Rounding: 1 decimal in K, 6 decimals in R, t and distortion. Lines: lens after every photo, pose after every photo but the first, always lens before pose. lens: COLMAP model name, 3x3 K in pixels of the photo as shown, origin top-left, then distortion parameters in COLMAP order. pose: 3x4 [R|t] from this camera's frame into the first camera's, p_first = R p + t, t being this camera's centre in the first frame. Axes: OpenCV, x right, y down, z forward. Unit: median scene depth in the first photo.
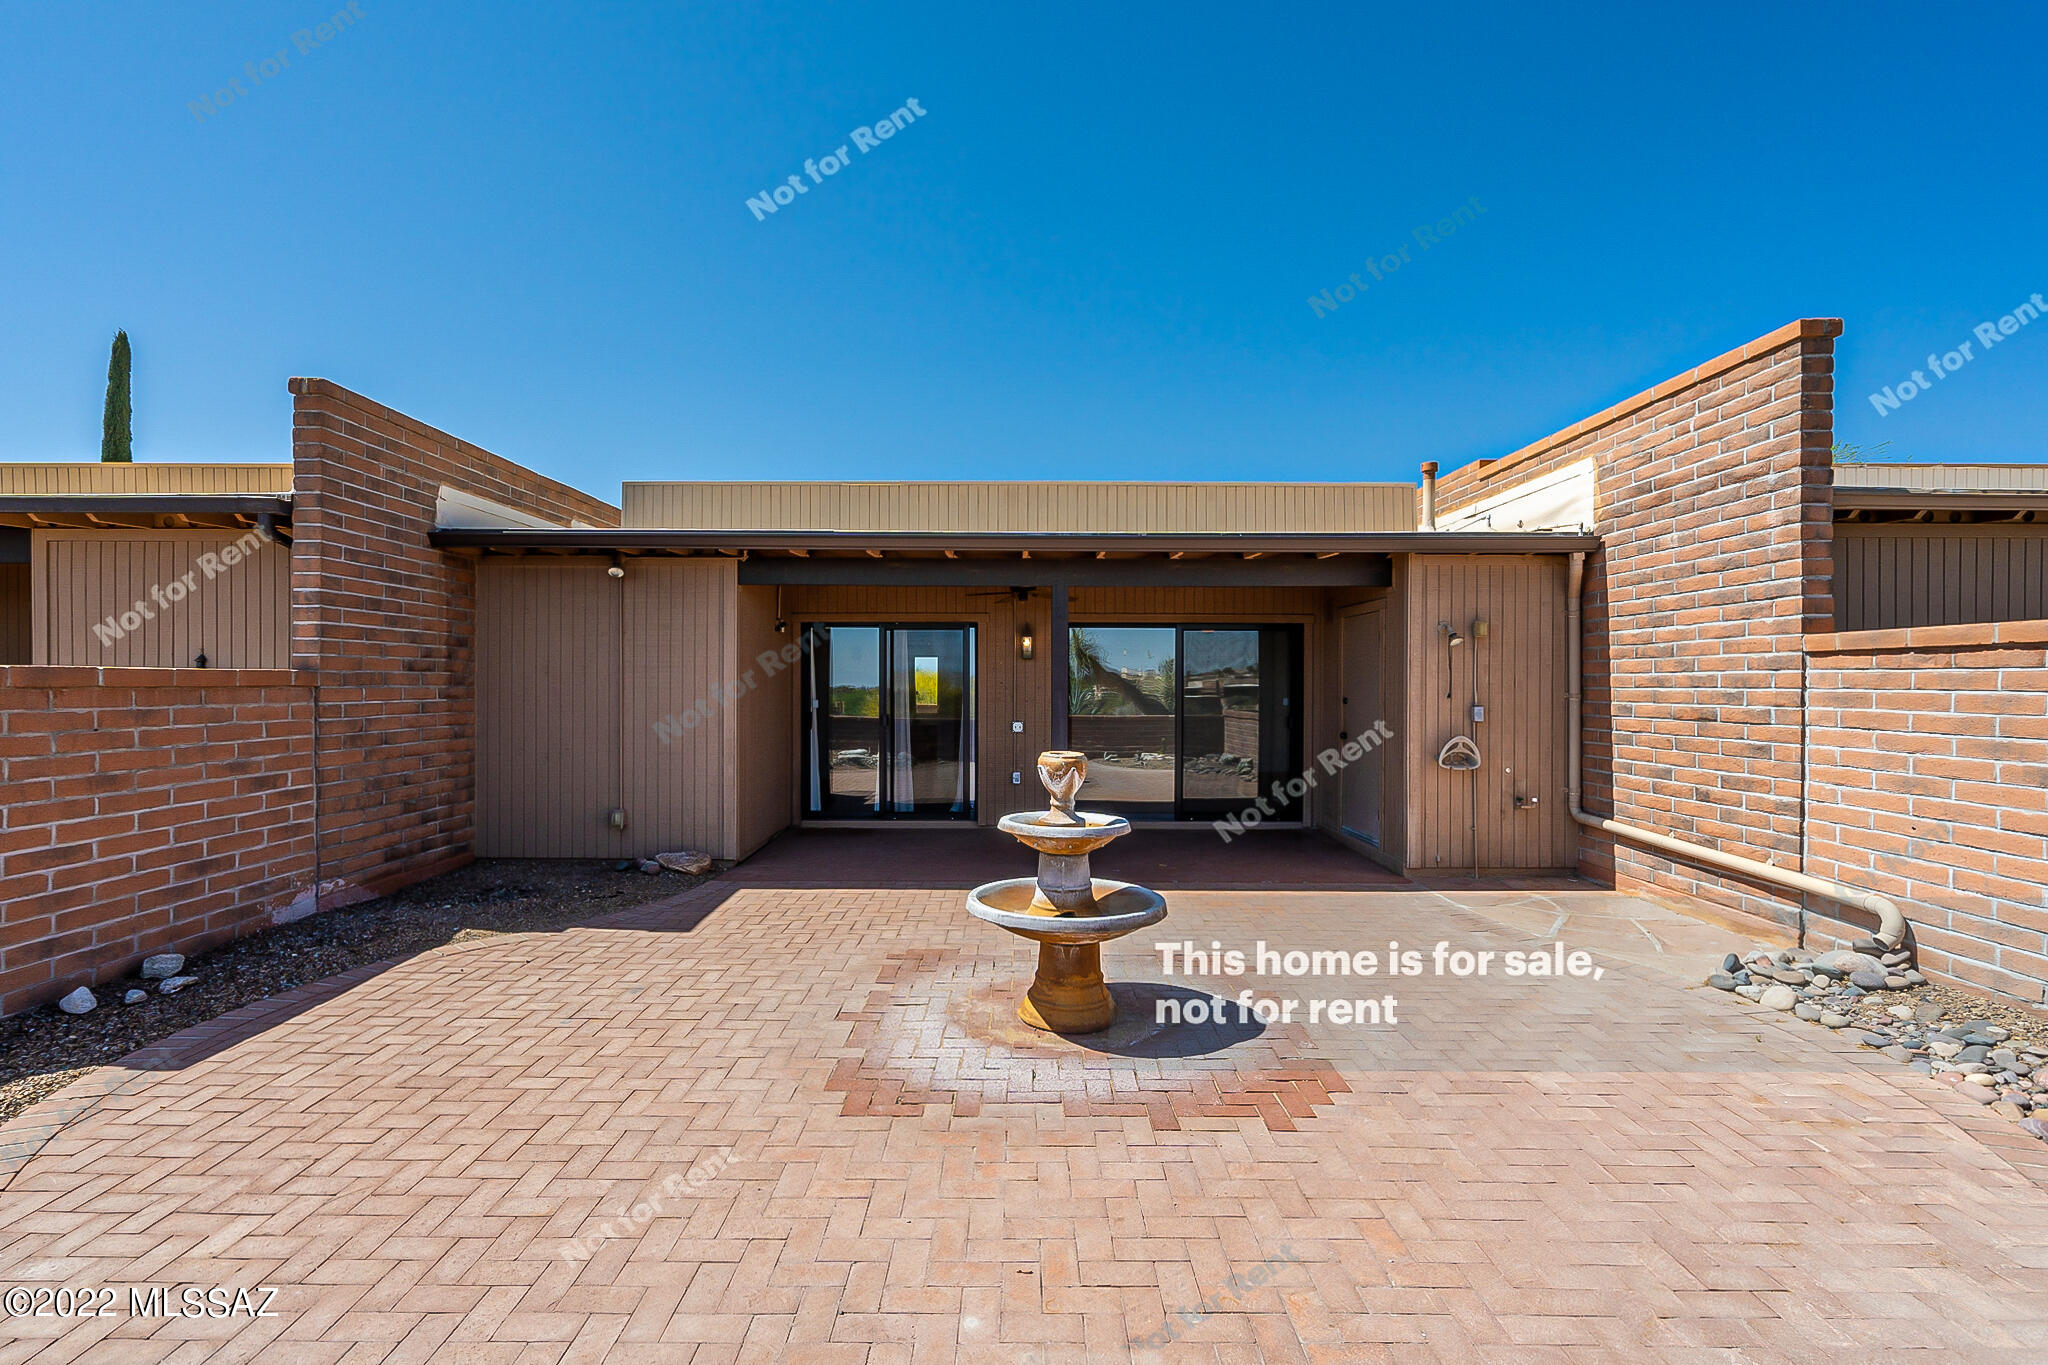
lens RADIAL K [[950.7, 0, 1013.0], [0, 950.7, 688.4], [0, 0, 1]] dist [0.000091, -0.000051]
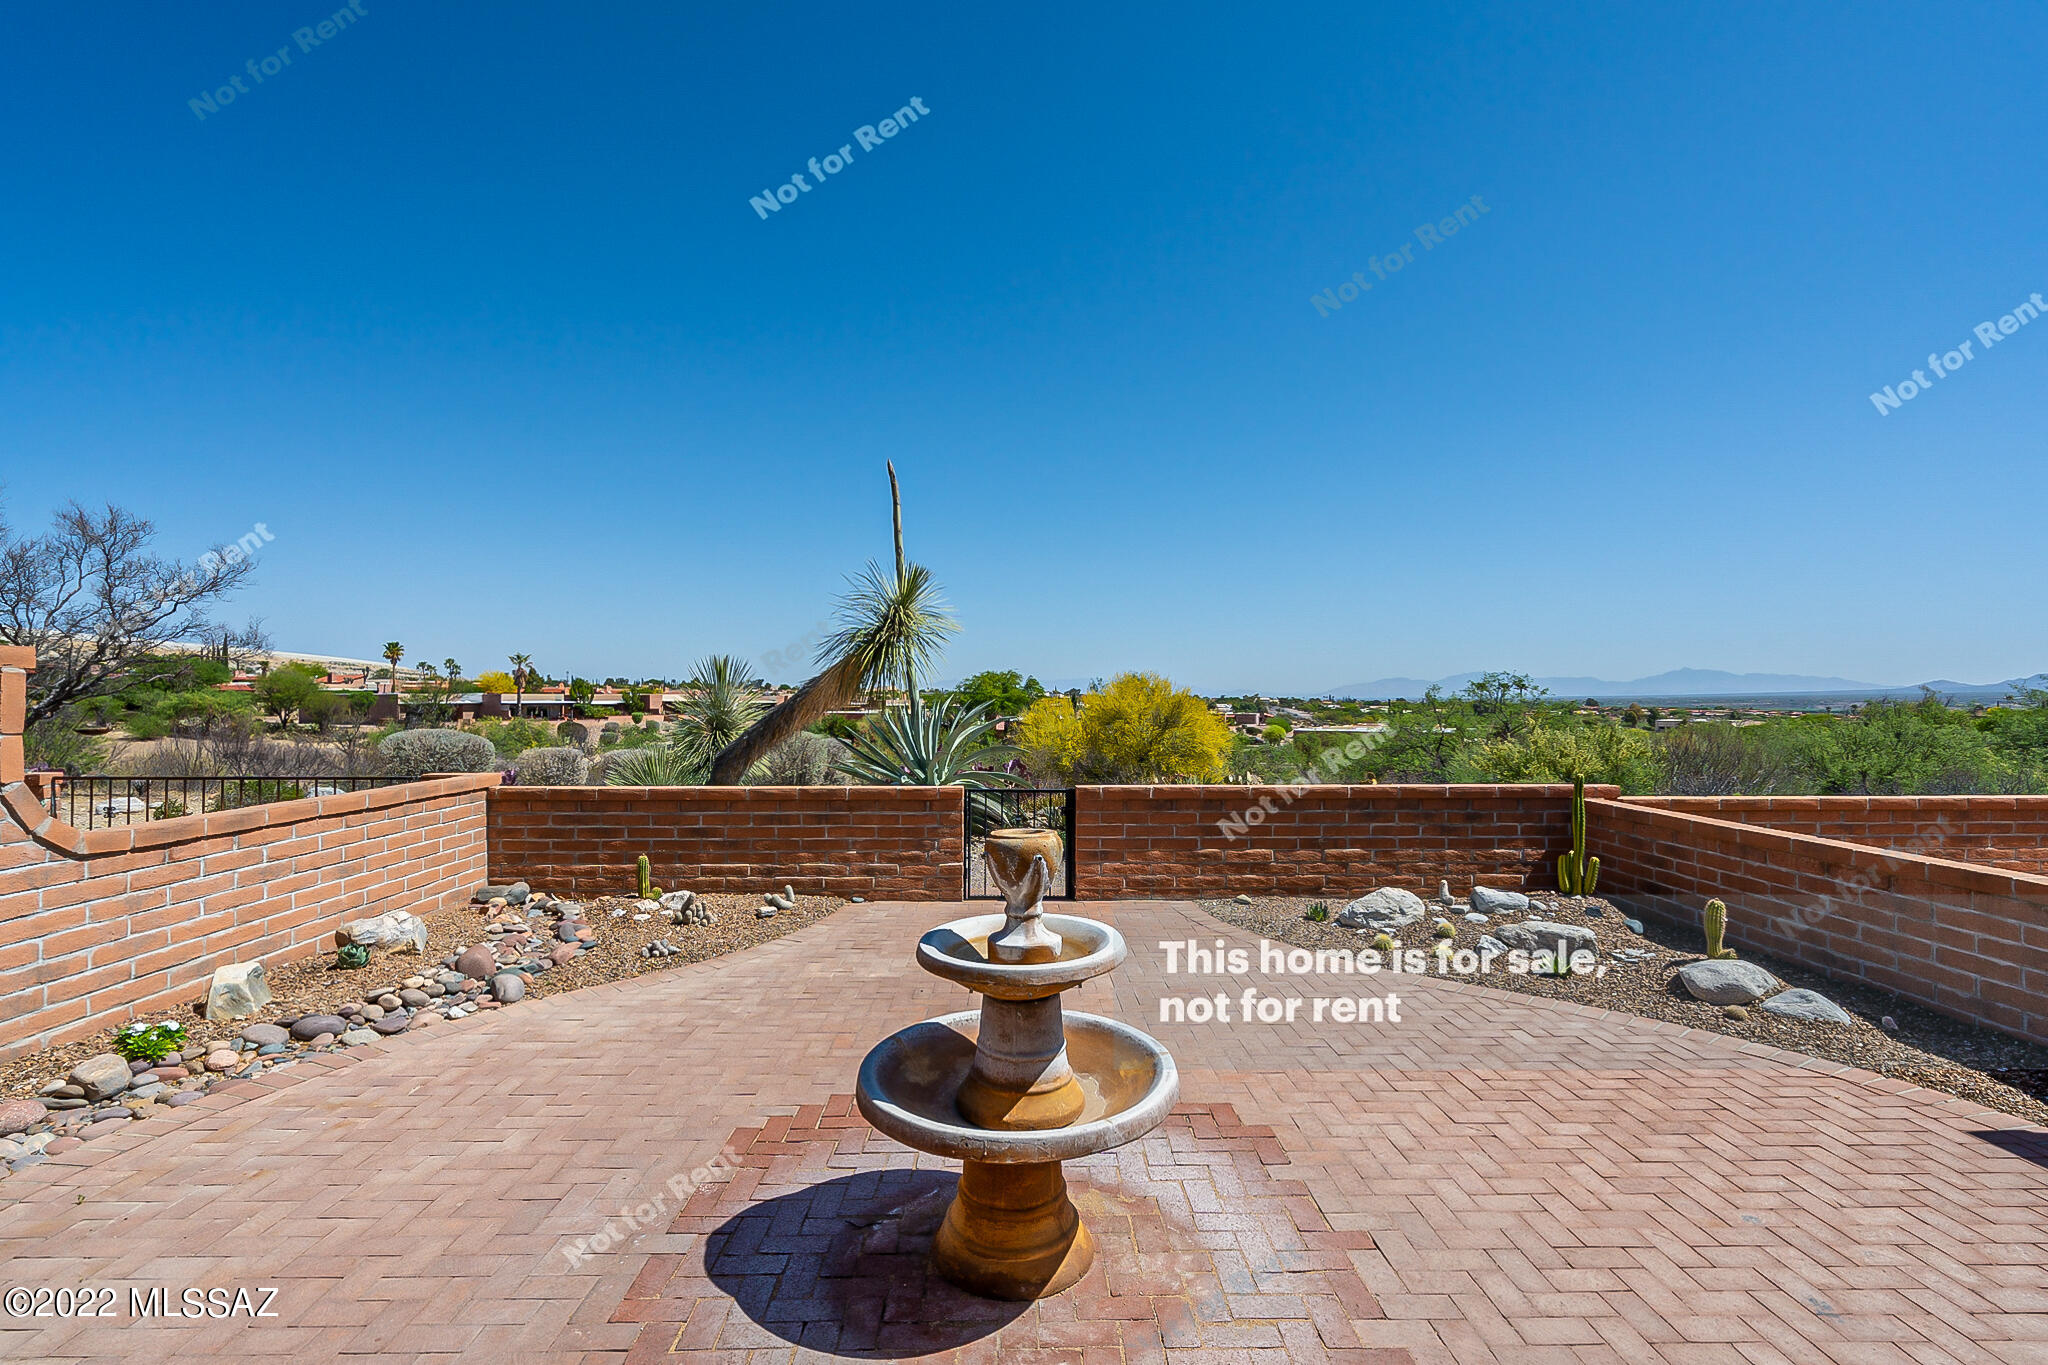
lens RADIAL K [[918.2, 0, 1024.0], [0, 918.2, 682.5], [0, 0, 1]] dist [-0.000594, -0.000107]
pose [[-0.999728, -0.004032, -0.022972, 0.050359], [-0.003840, 0.999957, -0.008403, -0.020175], [0.023005, -0.008312, -0.999701, 1.206955]]
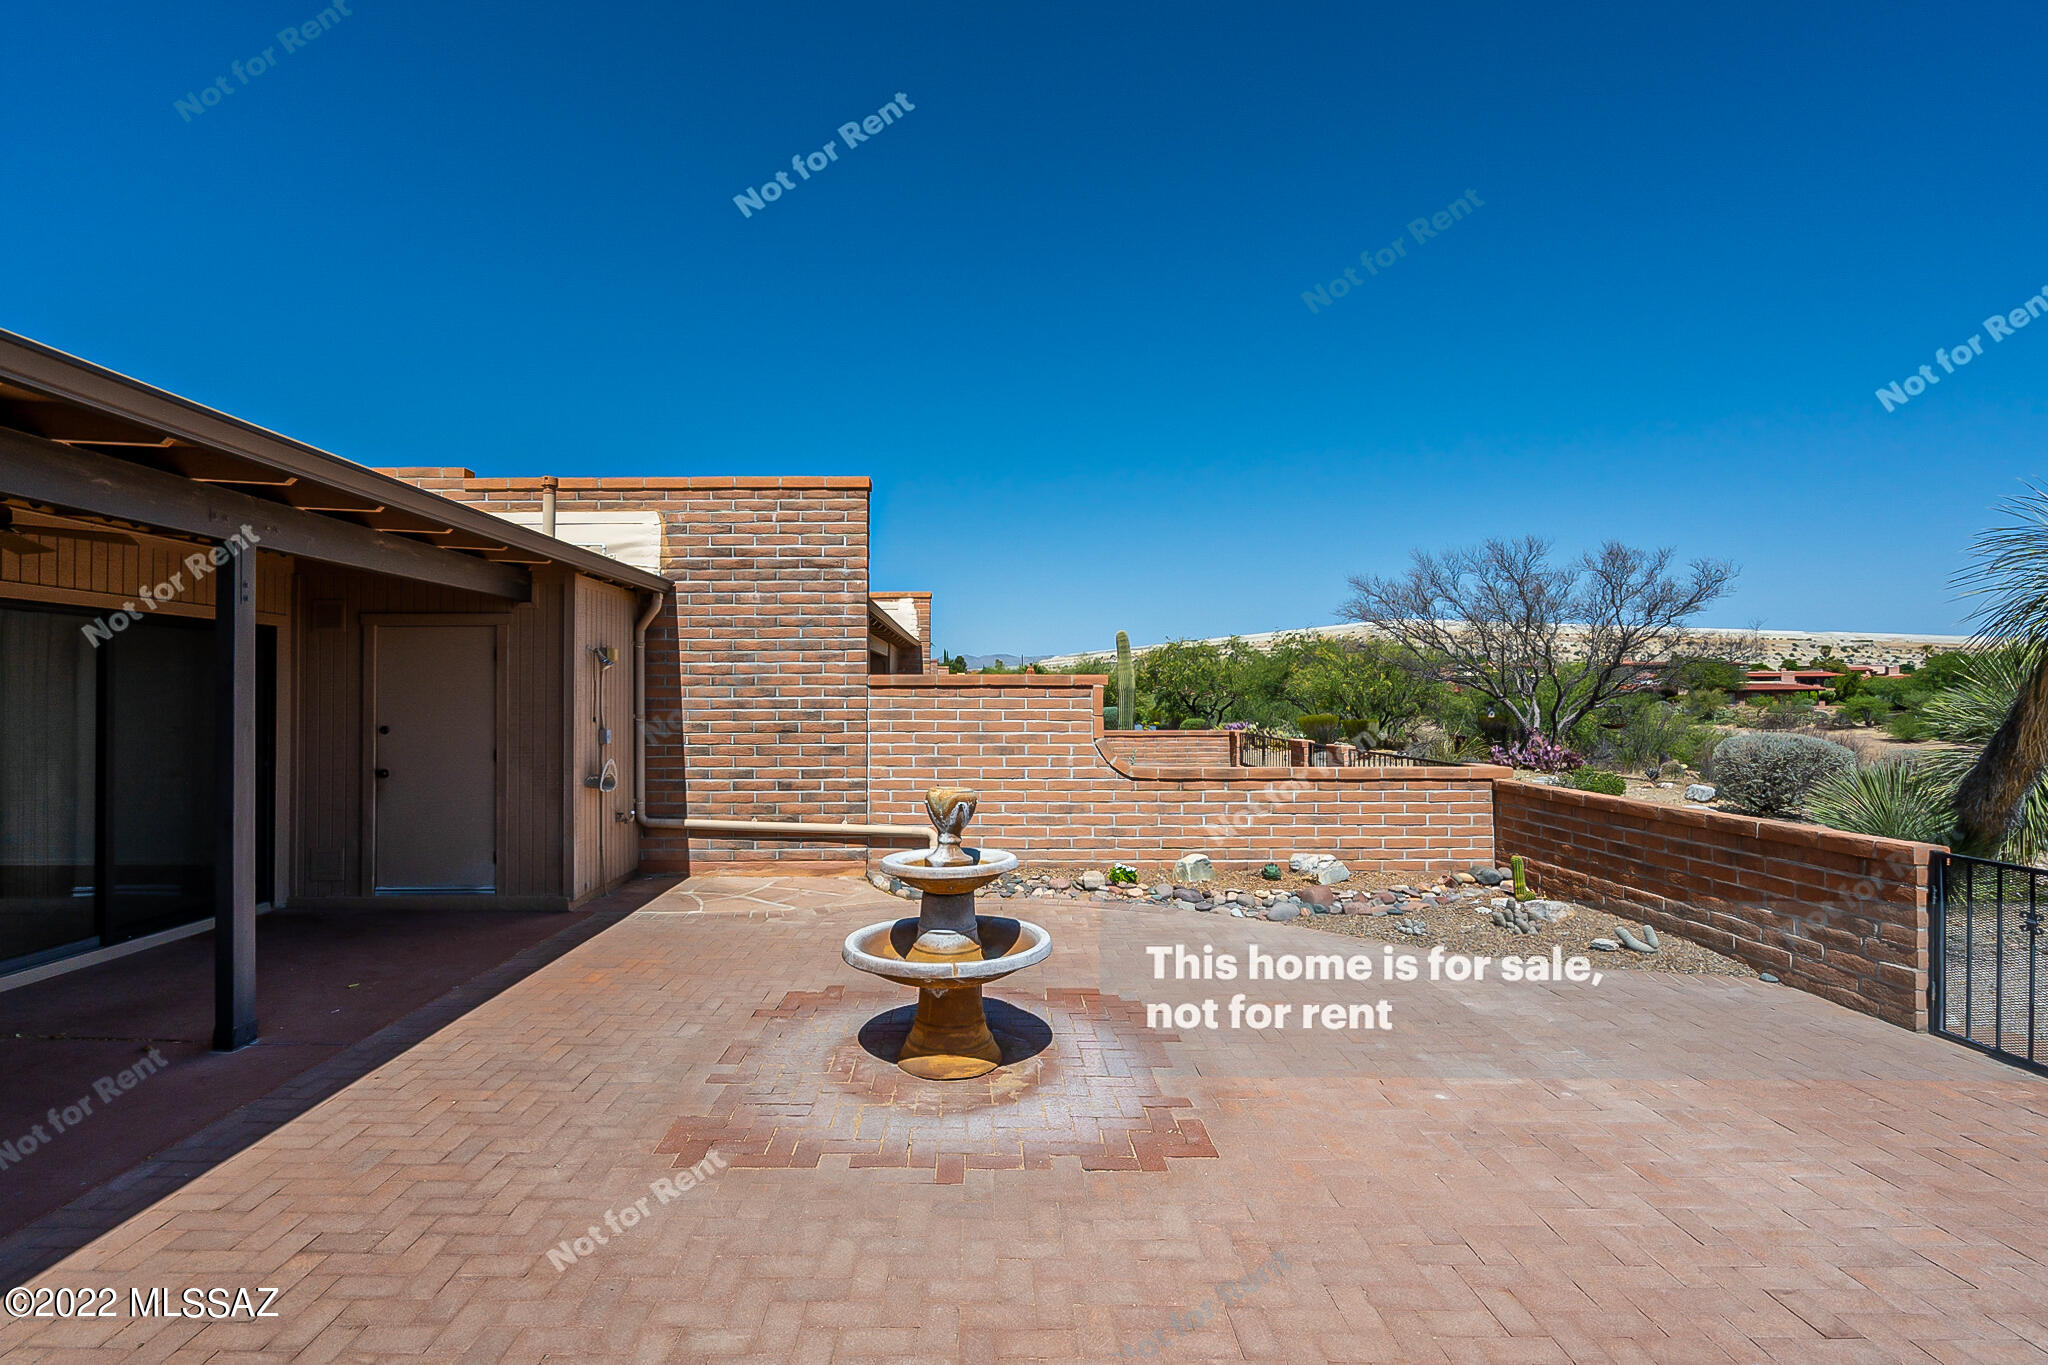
lens RADIAL K [[950.7, 0, 1013.0], [0, 950.7, 688.4], [0, 0, 1]] dist [0.000091, -0.000051]
pose [[-0.038206, 0.004730, 0.999259, -0.682772], [0.006208, 0.999971, -0.004496, -0.021977], [-0.999251, 0.006031, -0.038234, 0.727861]]
